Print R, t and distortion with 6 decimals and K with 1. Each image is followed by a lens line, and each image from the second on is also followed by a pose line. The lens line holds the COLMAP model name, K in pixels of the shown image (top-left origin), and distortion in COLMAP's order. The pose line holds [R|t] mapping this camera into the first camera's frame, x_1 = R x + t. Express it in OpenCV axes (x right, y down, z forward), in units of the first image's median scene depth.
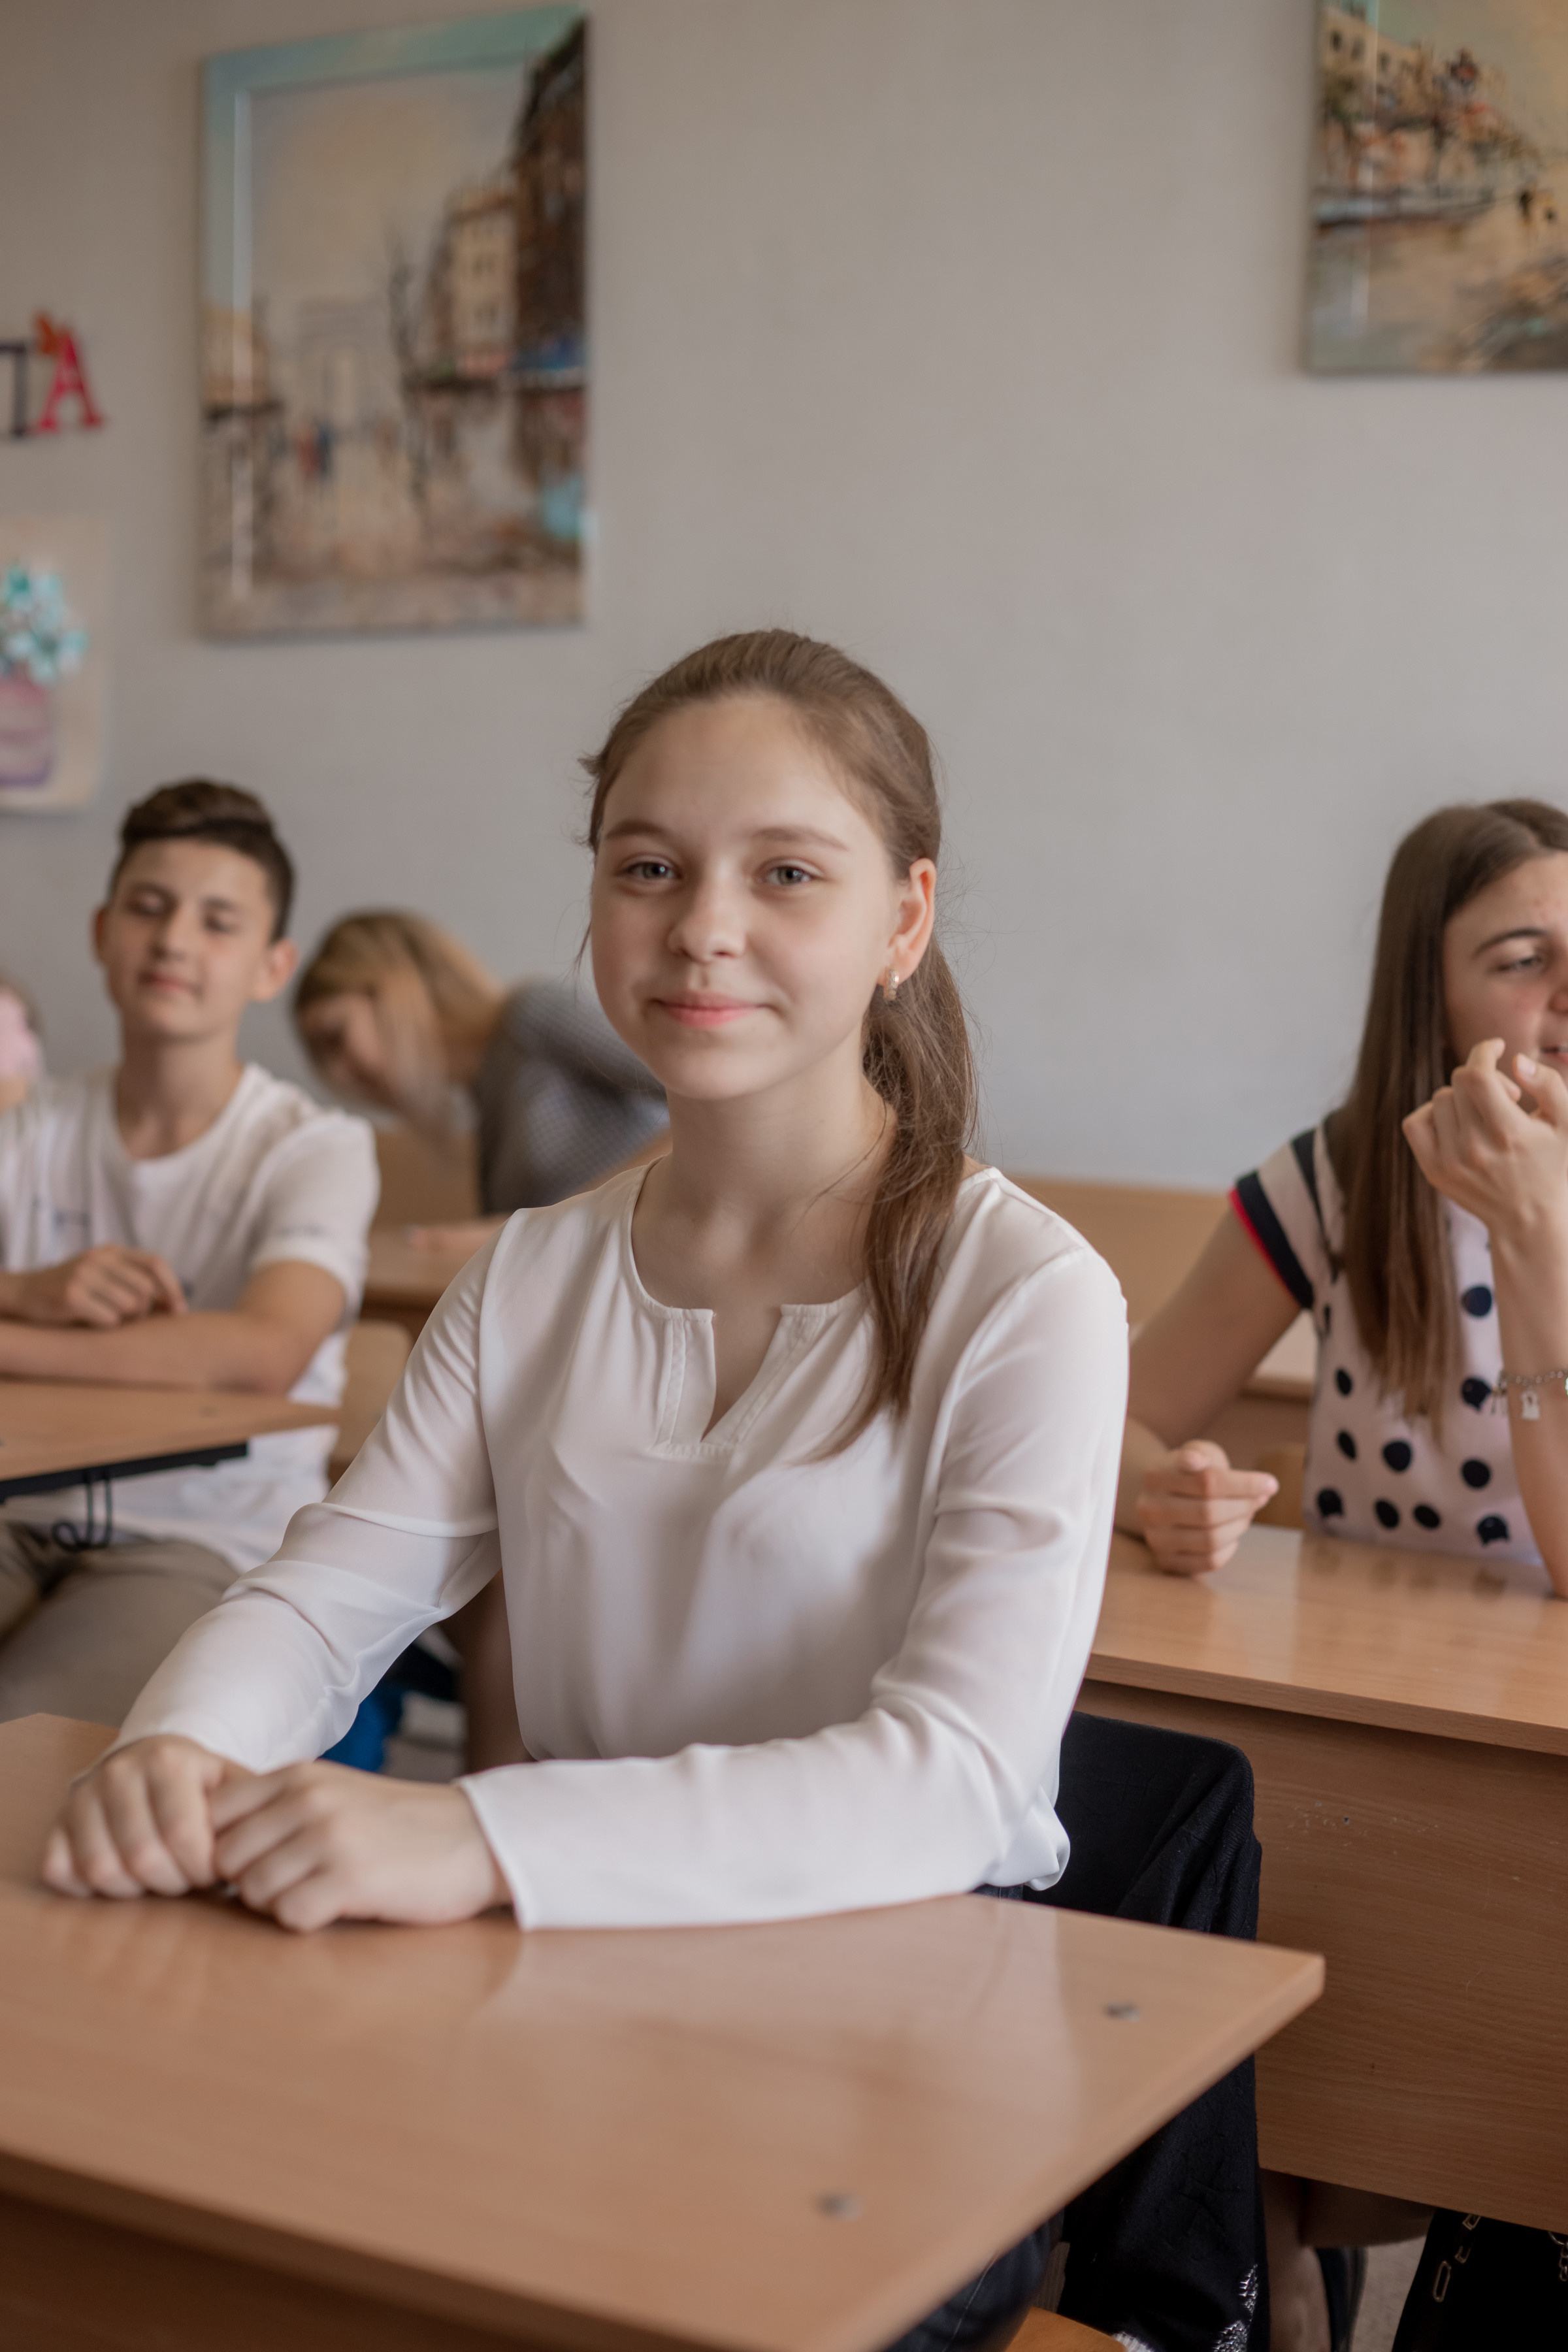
lens RADIAL K [[3451.4, 0, 792.6], [0, 3451.4, 1165.6], [0, 0, 1]] dist [-0.138155, 0.000000]
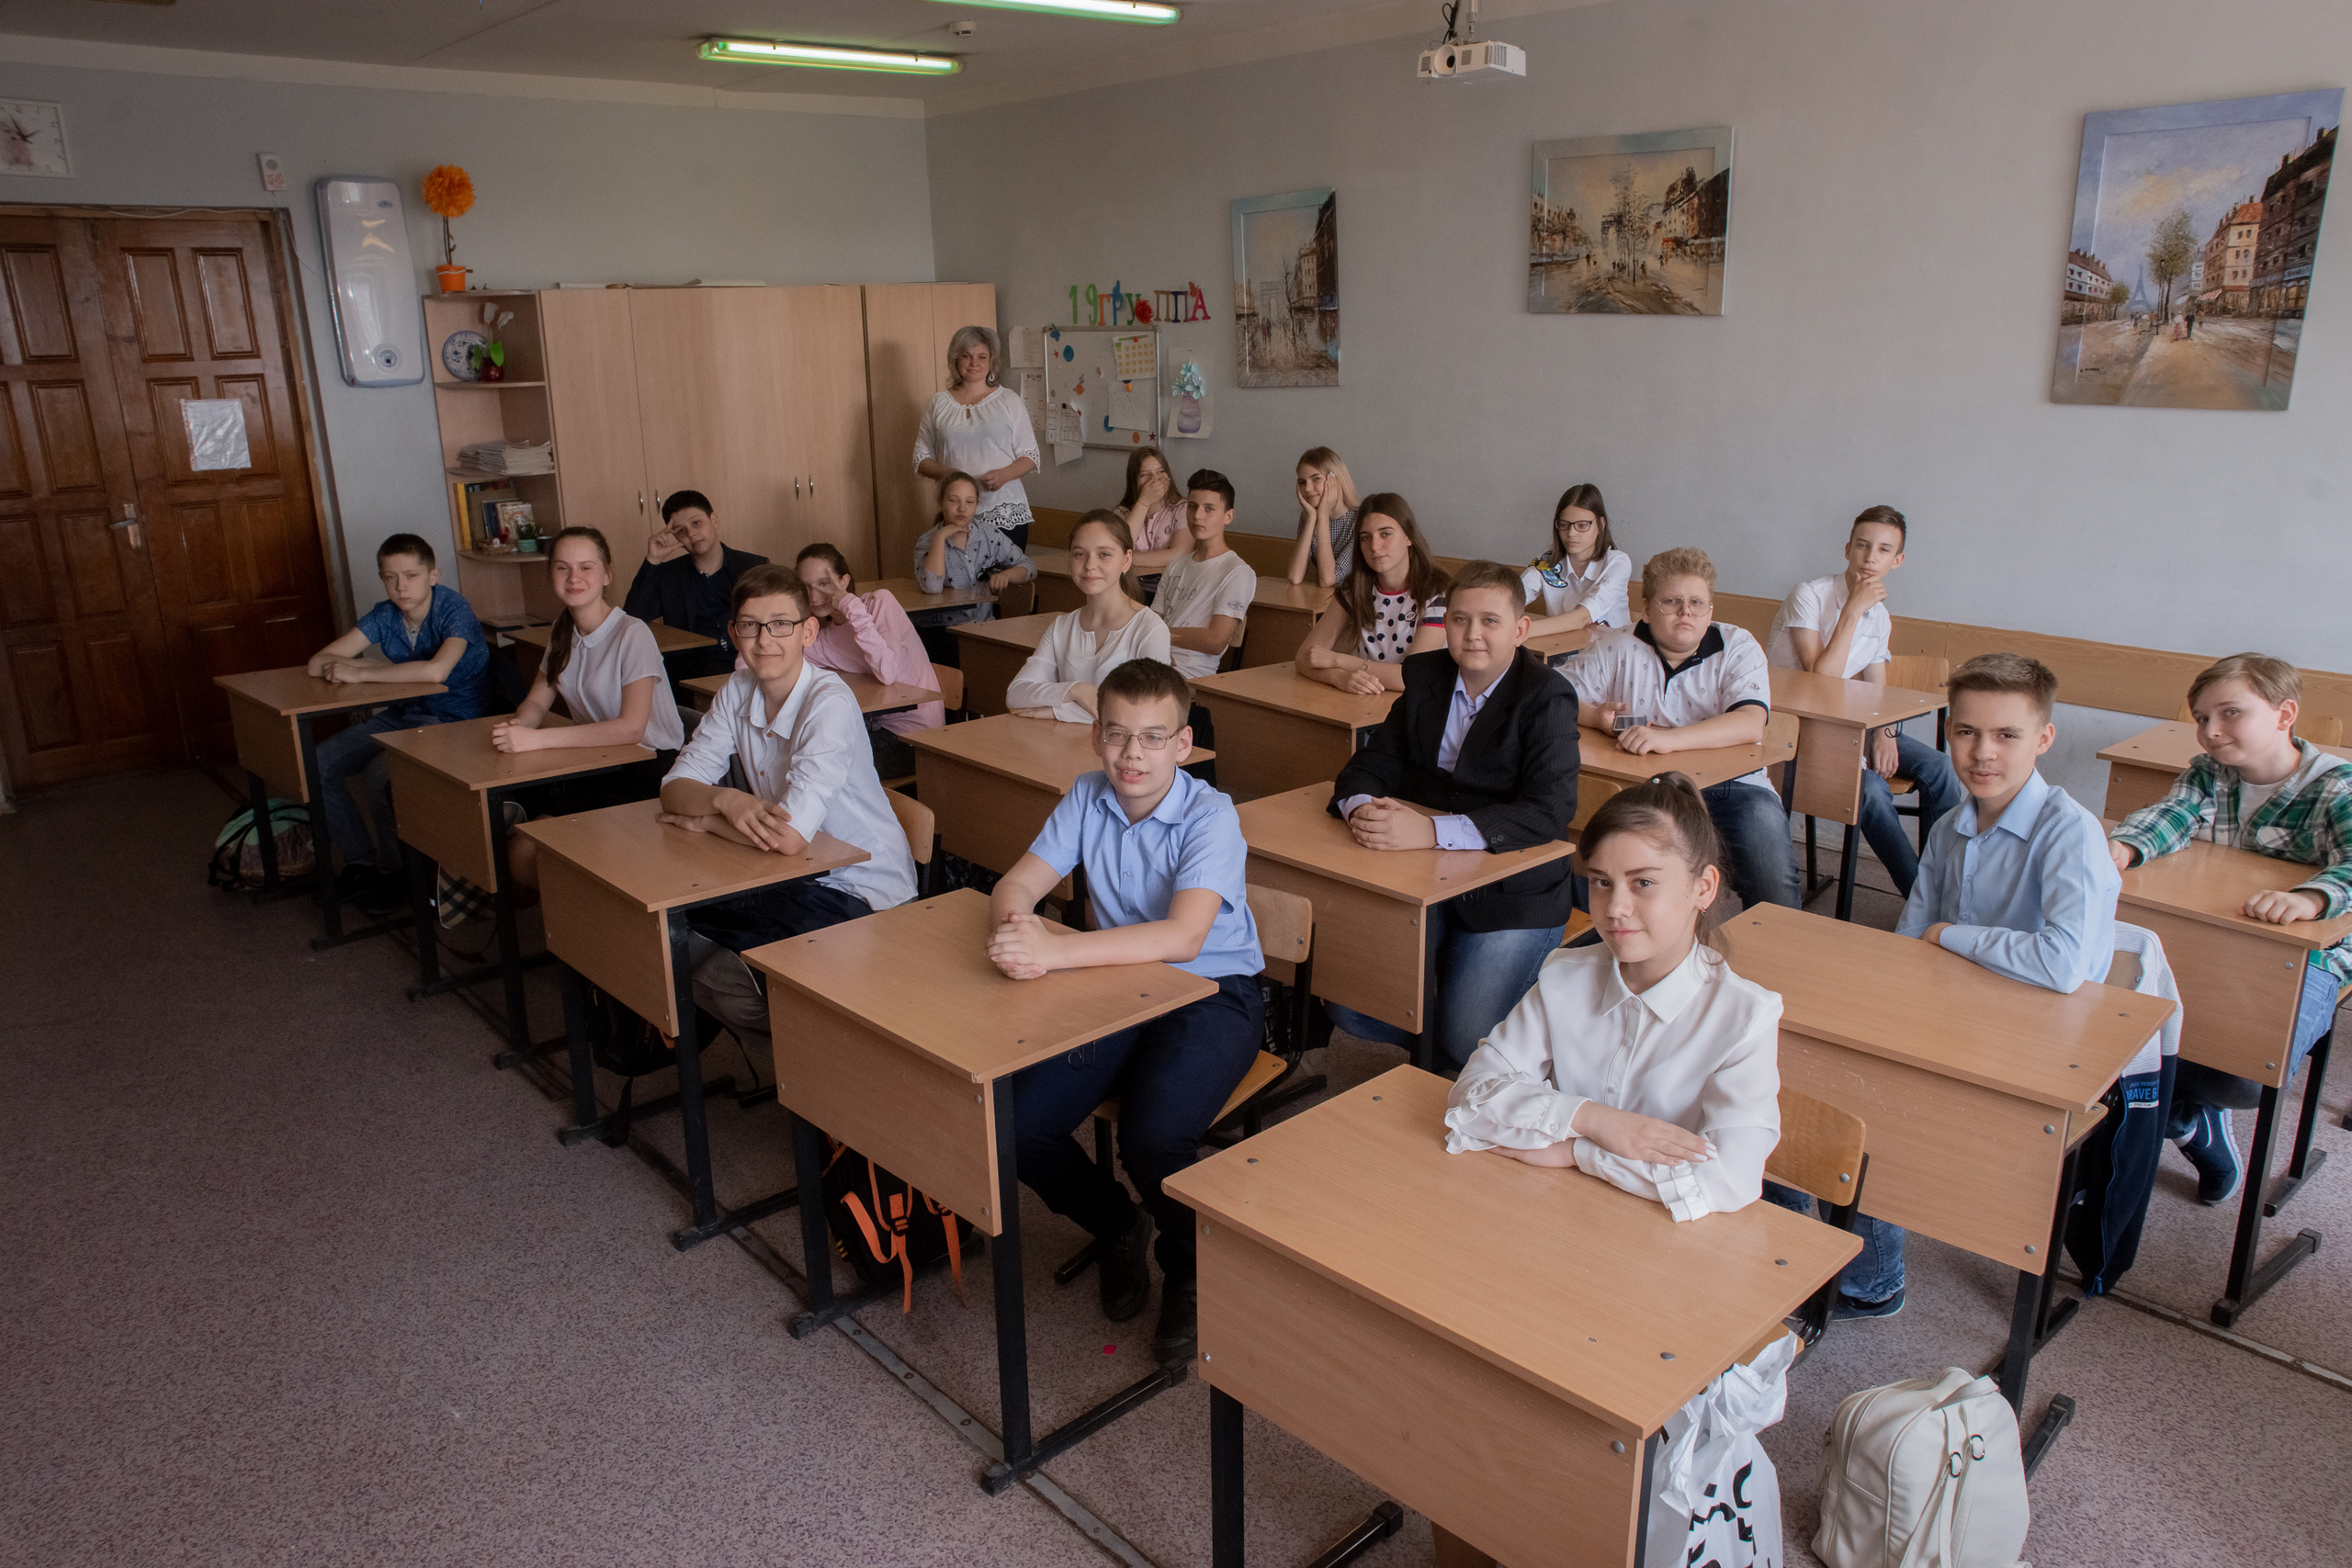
lens RADIAL K [[1628.4, 0, 1170.2], [0, 1628.4, 775.2], [0, 0, 1]] dist [-0.091753, 0.086274]
pose [[0.932613, 0.044402, -0.358136, 0.357522], [0.024052, 0.982548, 0.184449, -0.081683], [0.360076, -0.180634, 0.915269, -0.532574]]
